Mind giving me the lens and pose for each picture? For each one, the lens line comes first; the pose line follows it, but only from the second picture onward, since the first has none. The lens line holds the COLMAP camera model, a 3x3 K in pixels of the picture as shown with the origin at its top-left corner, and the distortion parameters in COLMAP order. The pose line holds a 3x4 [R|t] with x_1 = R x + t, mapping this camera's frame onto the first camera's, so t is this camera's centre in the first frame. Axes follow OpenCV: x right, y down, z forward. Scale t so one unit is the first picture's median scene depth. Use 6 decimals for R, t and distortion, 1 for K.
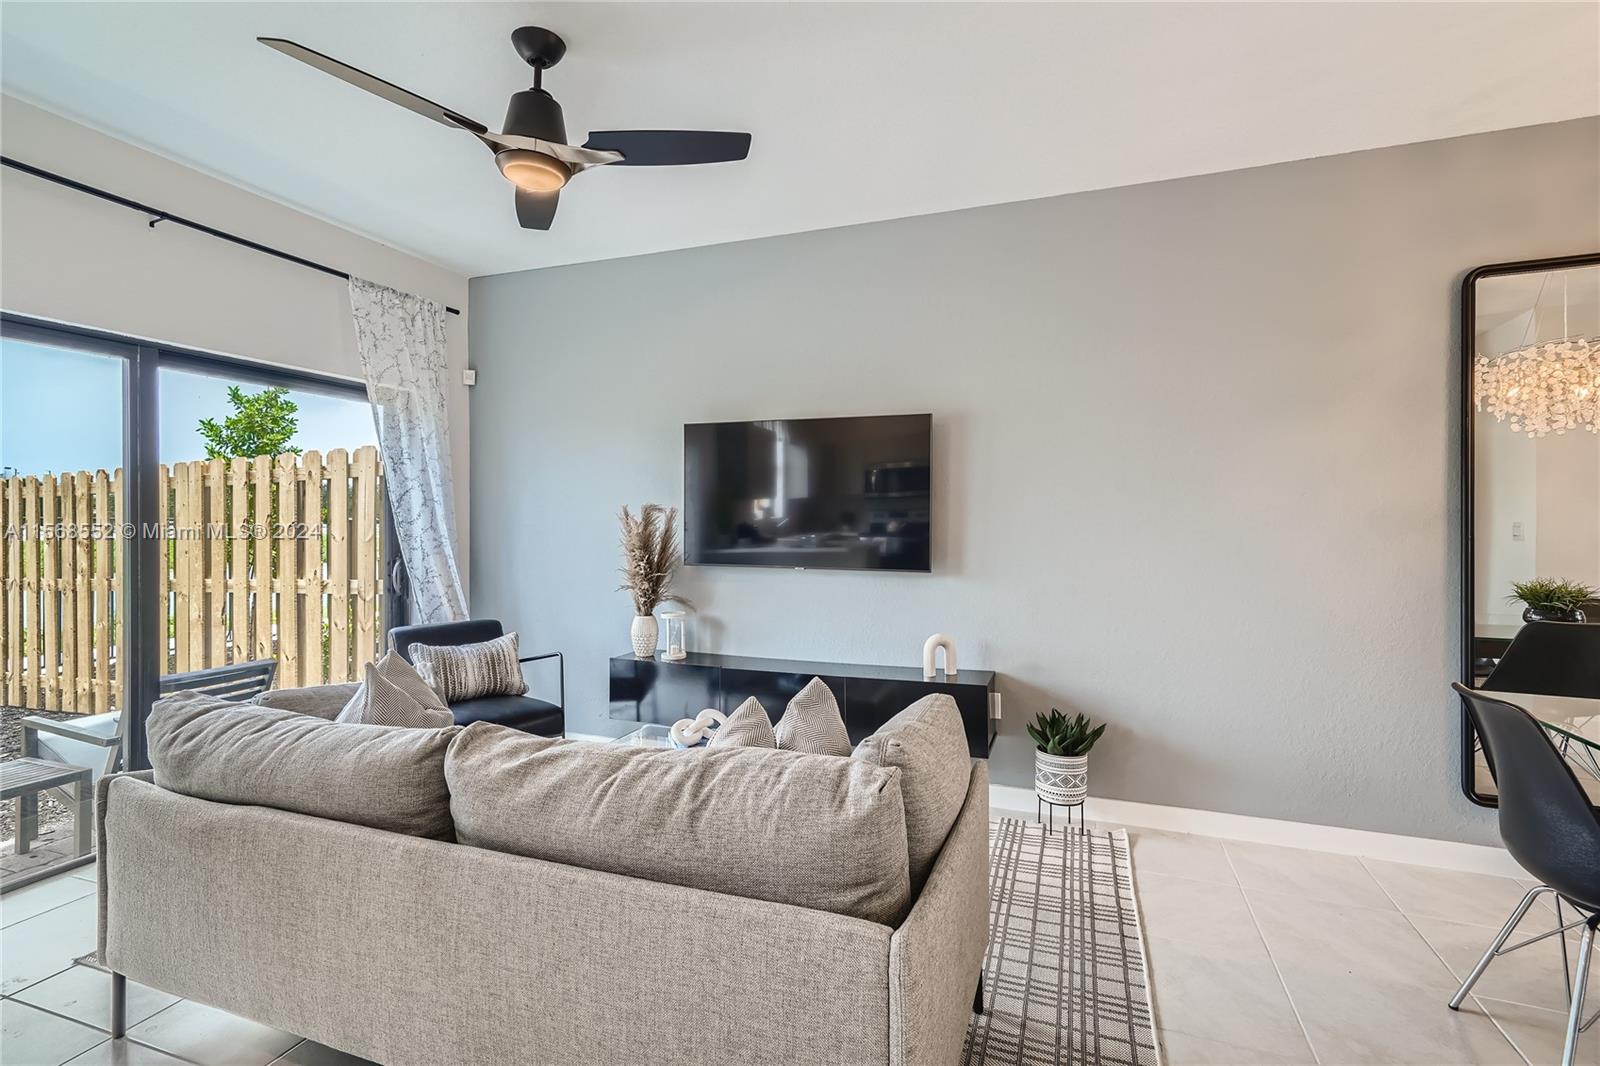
lens RADIAL K [[757.3, 0, 806.8], [0, 757.3, 532.9], [0, 0, 1]] dist [0.014786, 0.001884]
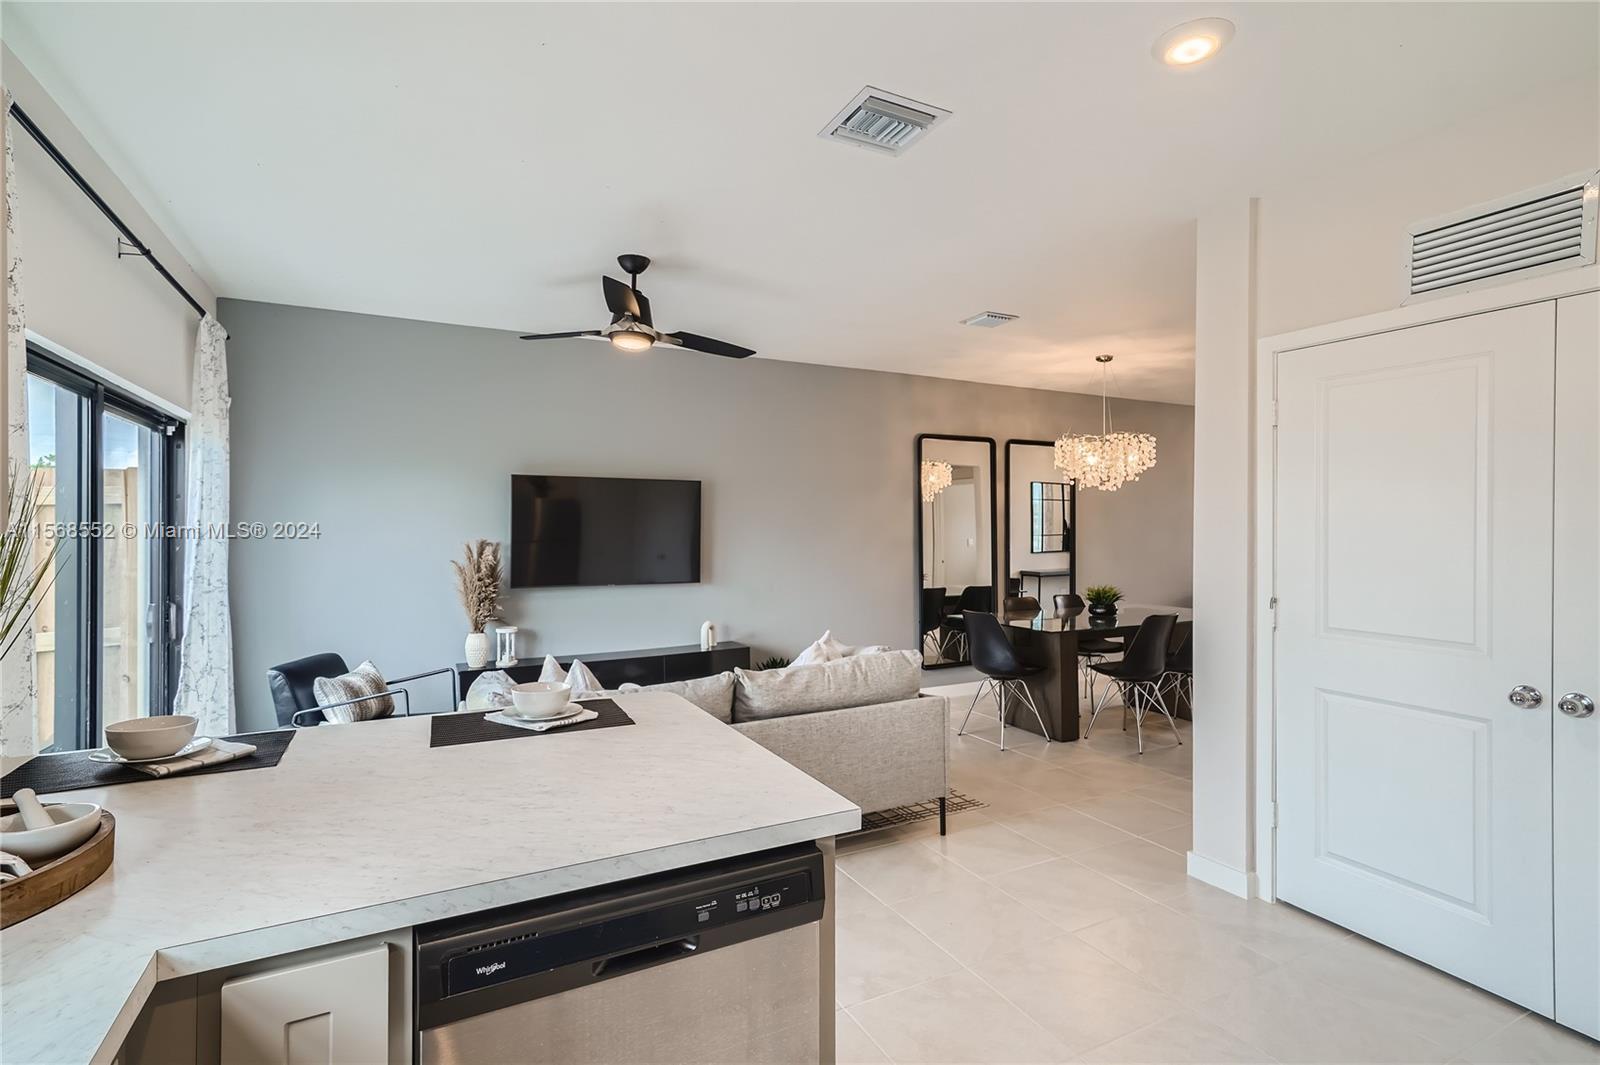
lens RADIAL K [[757.3, 0, 810.5], [0, 757.3, 527.0], [0, 0, 1]] dist [0.014786, 0.001884]
pose [[0.676827, -0.002017, 0.736139, -0.752823], [0.015847, 0.999804, -0.011830, -0.035900], [-0.735971, 0.019673, 0.676727, -0.200285]]
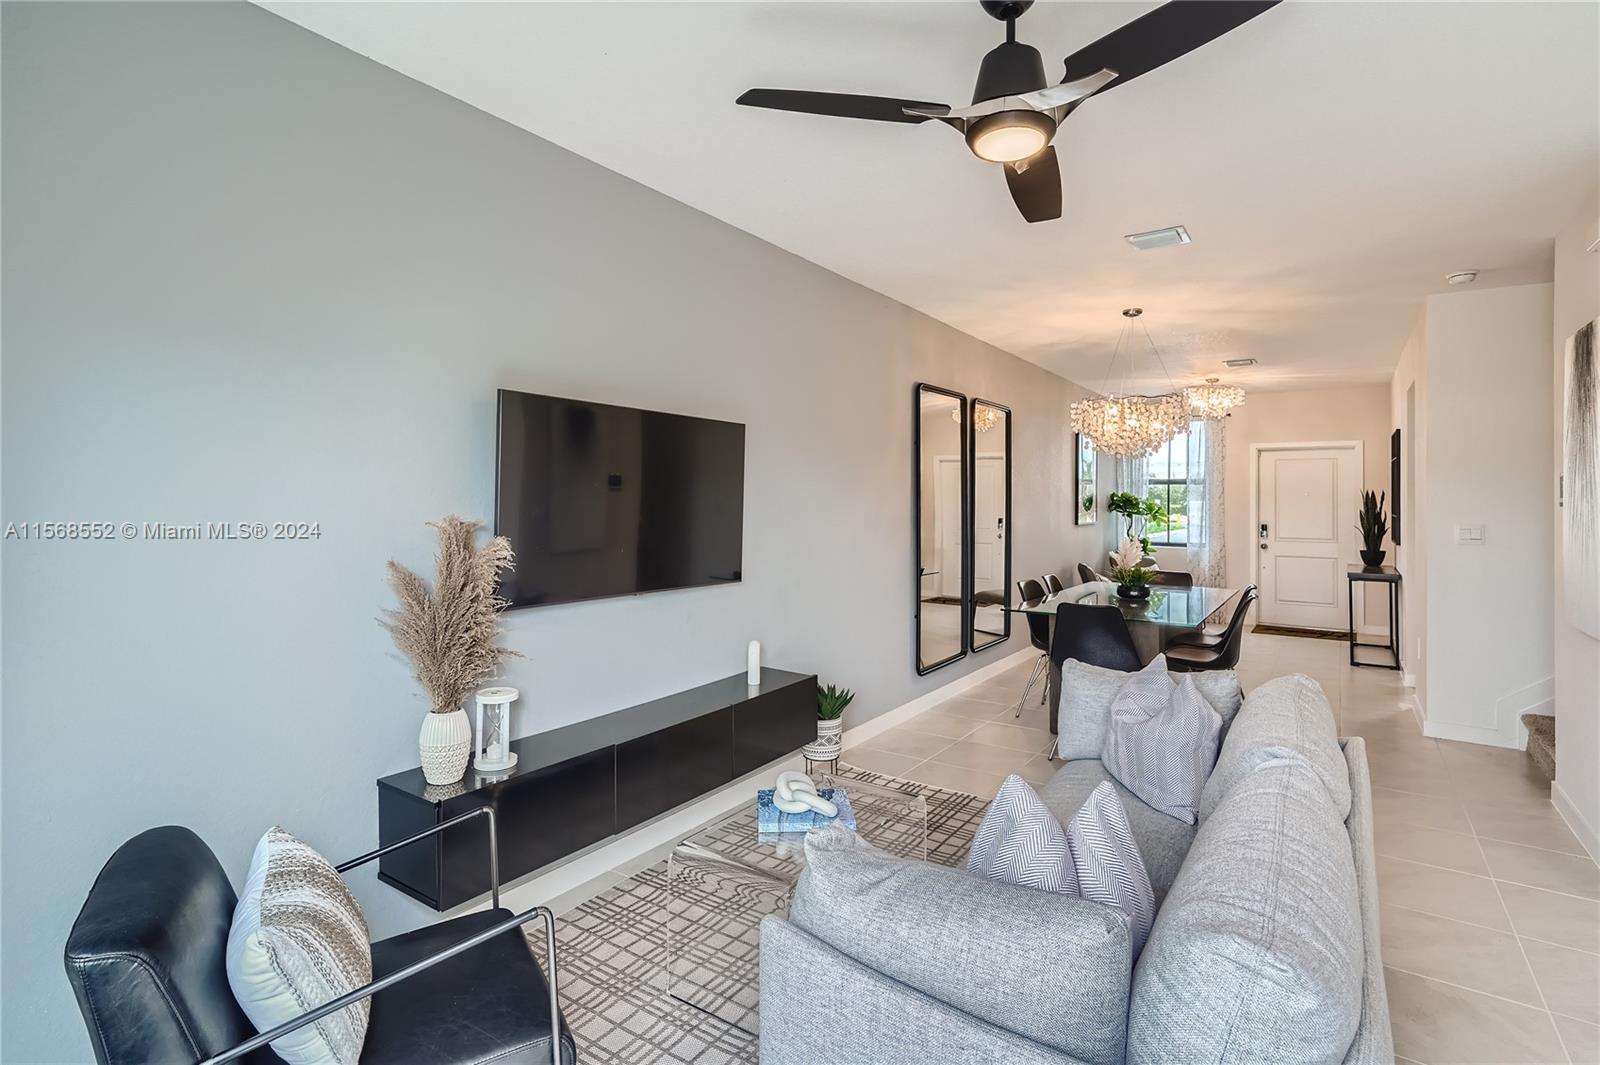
lens RADIAL K [[757.3, 0, 801.7], [0, 757.3, 495.5], [0, 0, 1]] dist [0.014786, 0.001884]
pose [[0.260664, 0.005286, 0.965415, -0.720519], [0.014914, 0.999844, -0.009502, -0.047683], [-0.965314, 0.016875, 0.260545, 0.606166]]
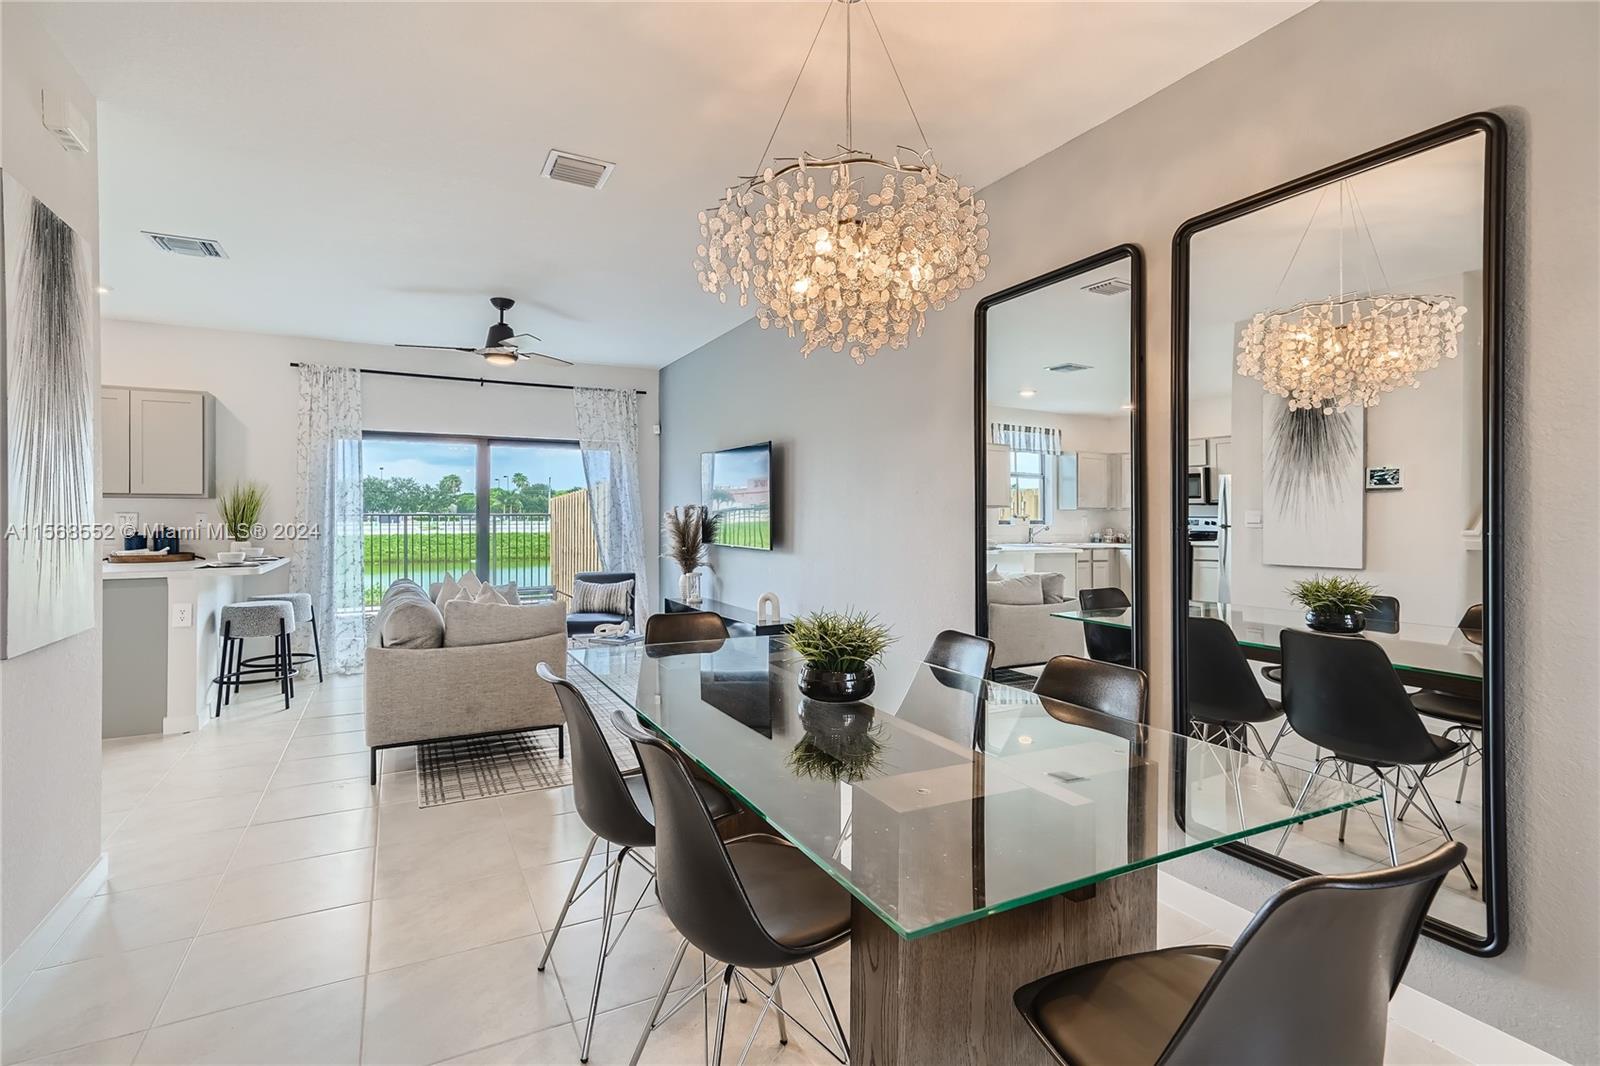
lens RADIAL K [[757.3, 0, 793.6], [0, 757.3, 505.7], [0, 0, 1]] dist [0.014786, 0.001884]
pose [[0.740157, -0.010092, -0.672359, 1.070037], [-0.009079, 0.999646, -0.024998, 0.004309], [0.672373, 0.024607, 0.739803, -0.038665]]
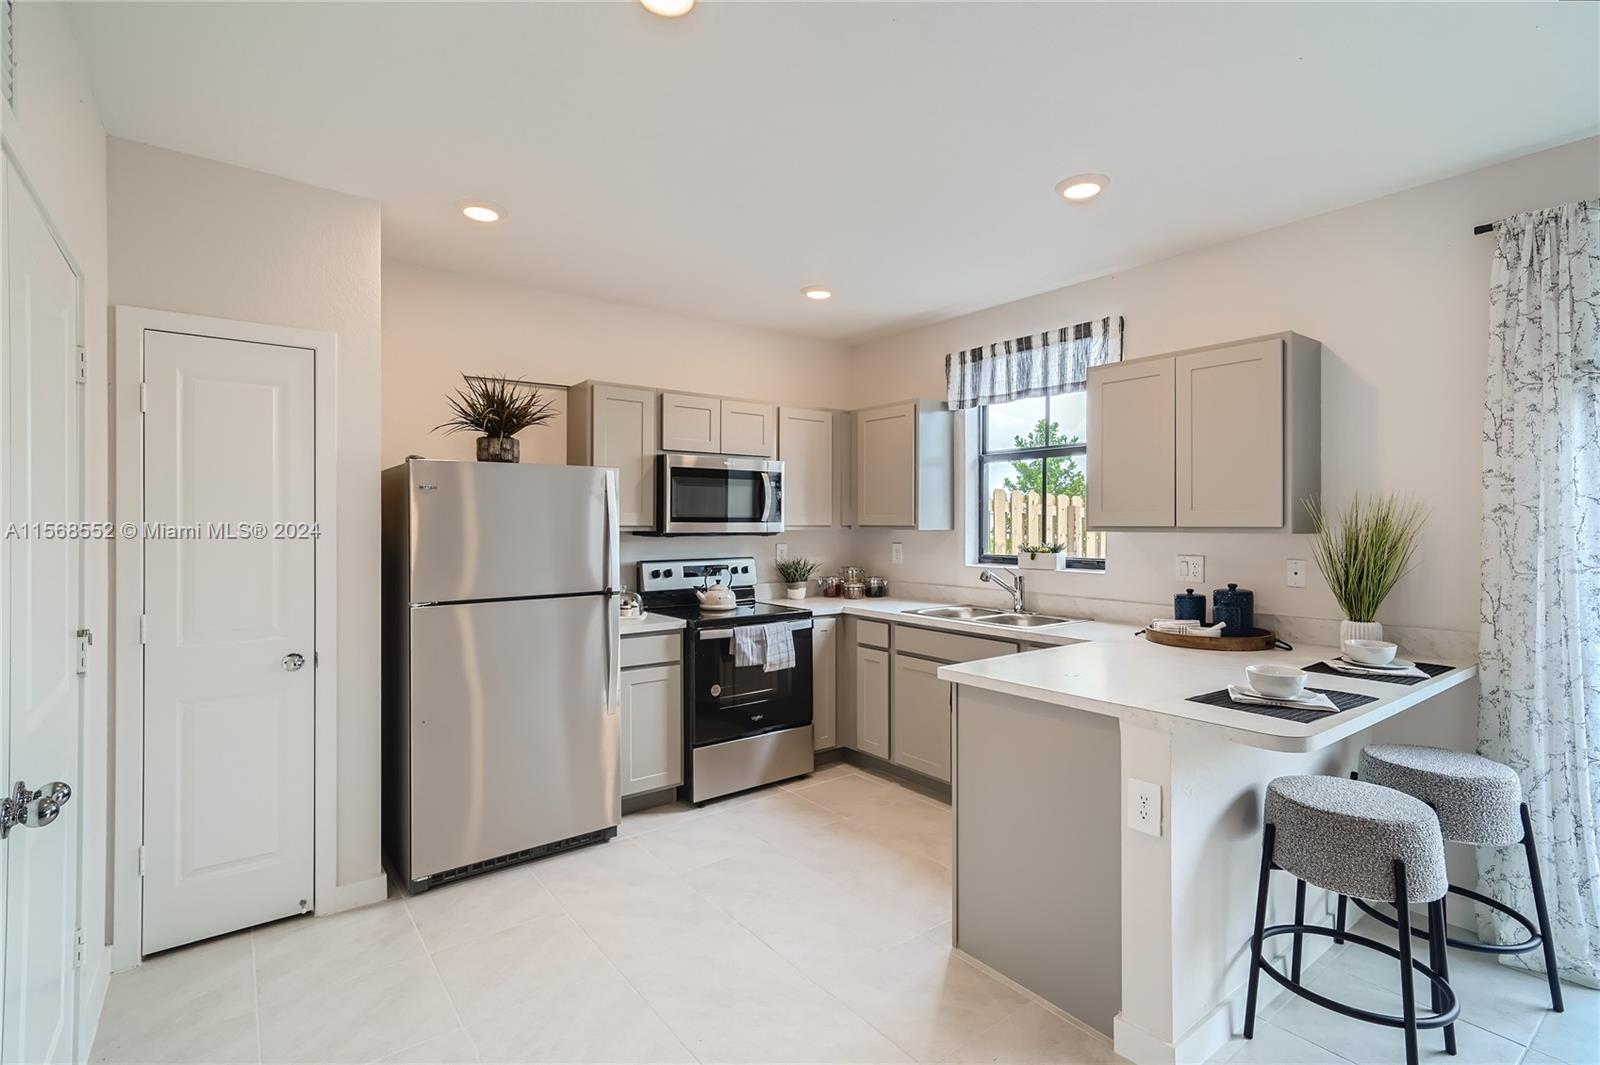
lens RADIAL K [[757.3, 0, 805.8], [0, 757.3, 525.5], [0, 0, 1]] dist [0.014786, 0.001884]
pose [[-0.528487, -0.001094, -0.848941, 0.148102], [-0.016554, 0.999822, 0.009017, -0.045268], [0.848780, 0.018818, -0.528411, 0.284172]]
